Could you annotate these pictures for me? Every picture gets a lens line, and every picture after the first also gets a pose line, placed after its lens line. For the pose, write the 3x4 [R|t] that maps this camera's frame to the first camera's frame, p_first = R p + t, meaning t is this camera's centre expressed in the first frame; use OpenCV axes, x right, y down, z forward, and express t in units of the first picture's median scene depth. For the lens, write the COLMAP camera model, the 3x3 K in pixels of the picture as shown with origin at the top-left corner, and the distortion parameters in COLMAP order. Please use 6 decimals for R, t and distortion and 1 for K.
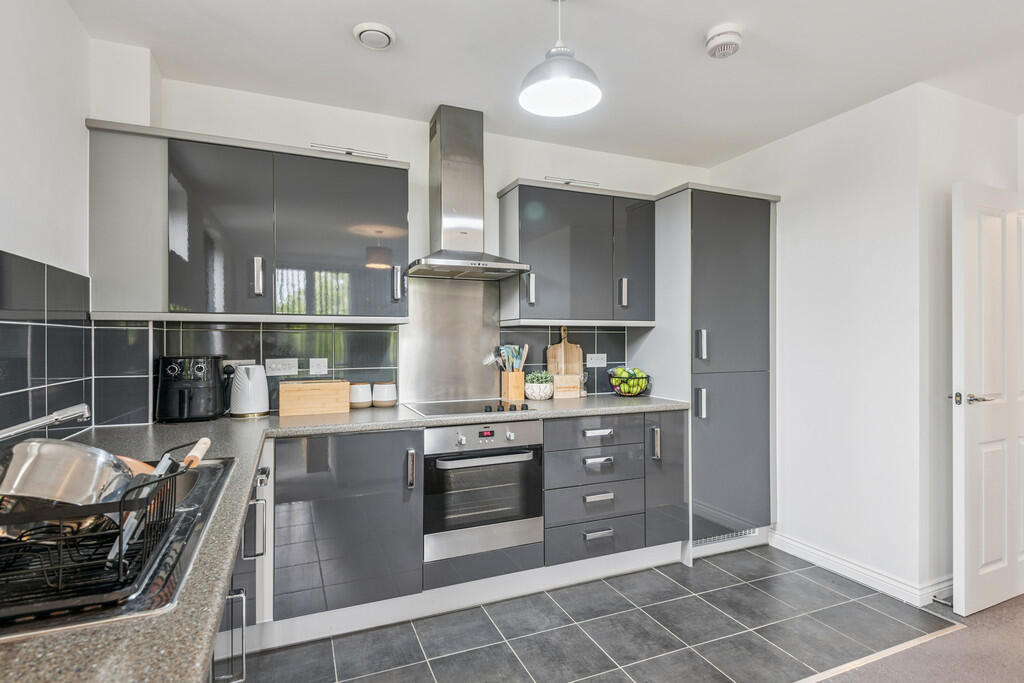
lens RADIAL K [[512.7, 0, 510.4], [0, 512.7, 343.0], [0, 0, 1]] dist [0.014274, -0.010053]
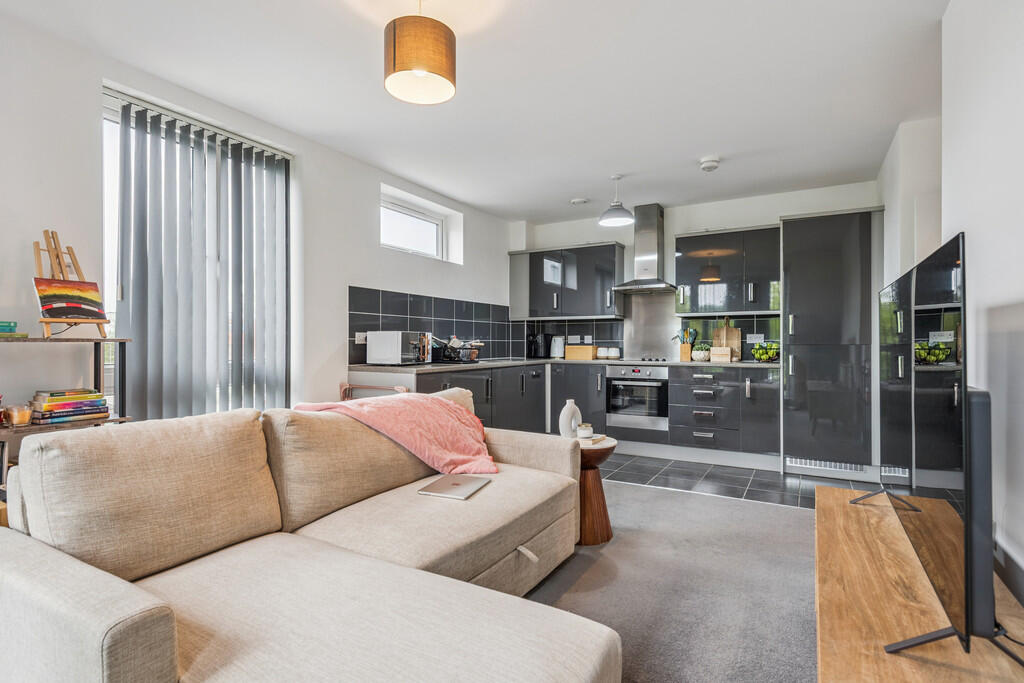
lens RADIAL K [[512.7, 0, 502.4], [0, 512.7, 343.8], [0, 0, 1]] dist [0.014274, -0.010053]
pose [[0.592395, 0.004454, -0.805635, 1.280988], [-0.003991, 0.999989, 0.002594, 0.066776], [0.805637, 0.001678, 0.592407, -0.640513]]
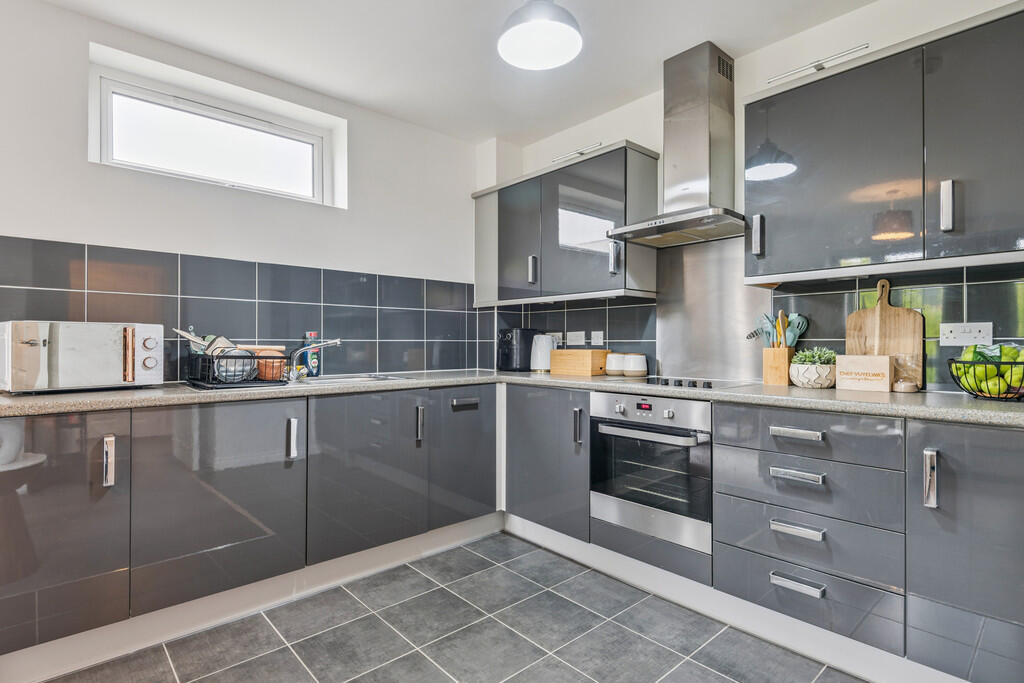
lens RADIAL K [[512.7, 0, 508.6], [0, 512.7, 343.8], [0, 0, 1]] dist [0.014274, -0.010053]
pose [[0.321746, 0.003012, -0.946821, 0.748214], [-0.004284, 0.999989, 0.001725, 0.063557], [0.946816, 0.003501, 0.321755, 0.468908]]
